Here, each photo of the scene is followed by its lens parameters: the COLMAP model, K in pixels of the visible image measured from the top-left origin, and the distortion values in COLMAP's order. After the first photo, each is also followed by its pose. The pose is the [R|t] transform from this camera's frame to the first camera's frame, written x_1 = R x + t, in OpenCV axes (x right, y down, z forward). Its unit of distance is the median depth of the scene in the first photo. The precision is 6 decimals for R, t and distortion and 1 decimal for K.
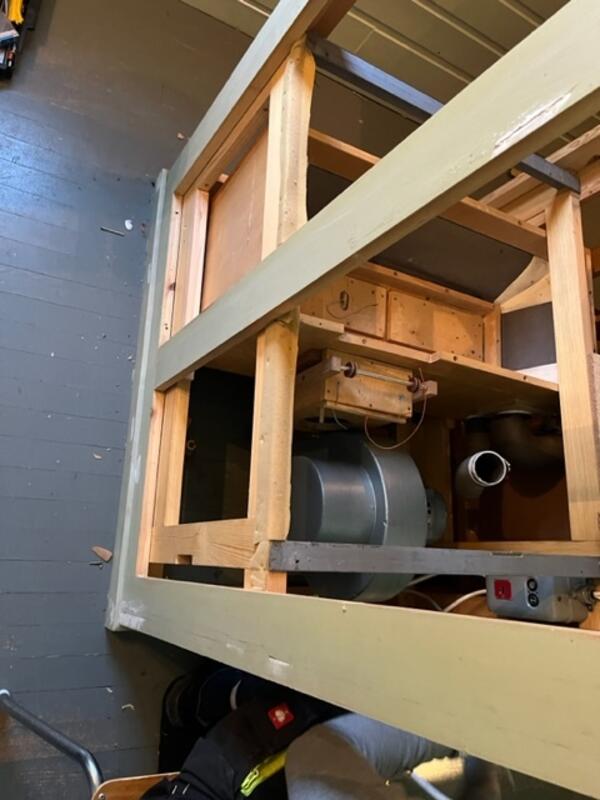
lens RADIAL K [[620.3, 0, 300.0], [0, 620.3, 400.0], [0, 0, 1]] dist [-0.027419, -0.000799]
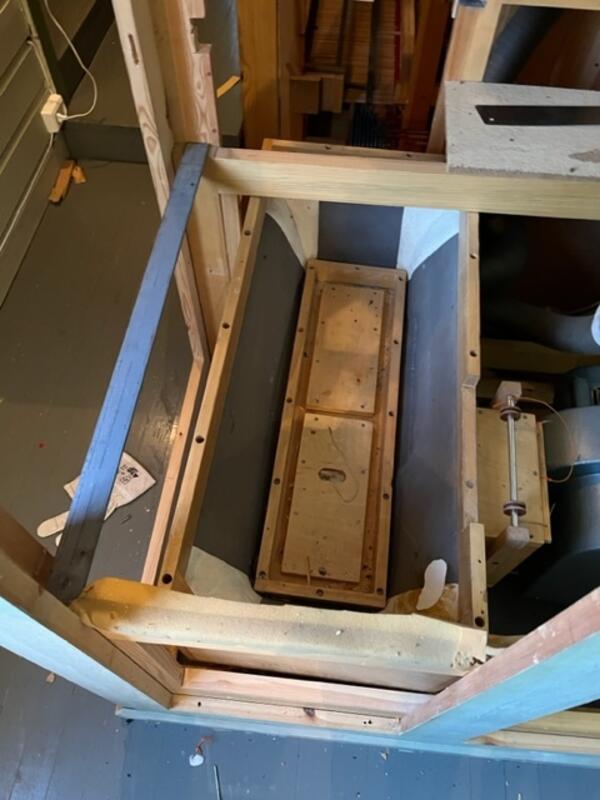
lens RADIAL K [[620.6, 0, 300.0], [0, 620.6, 400.0], [0, 0, 1]] dist [0.048854, -0.091682]
pose [[0.053396, -0.998058, 0.032075, 0.134854], [0.976419, 0.058913, 0.207690, -0.357980], [-0.209176, 0.020229, 0.977669, 0.259808]]
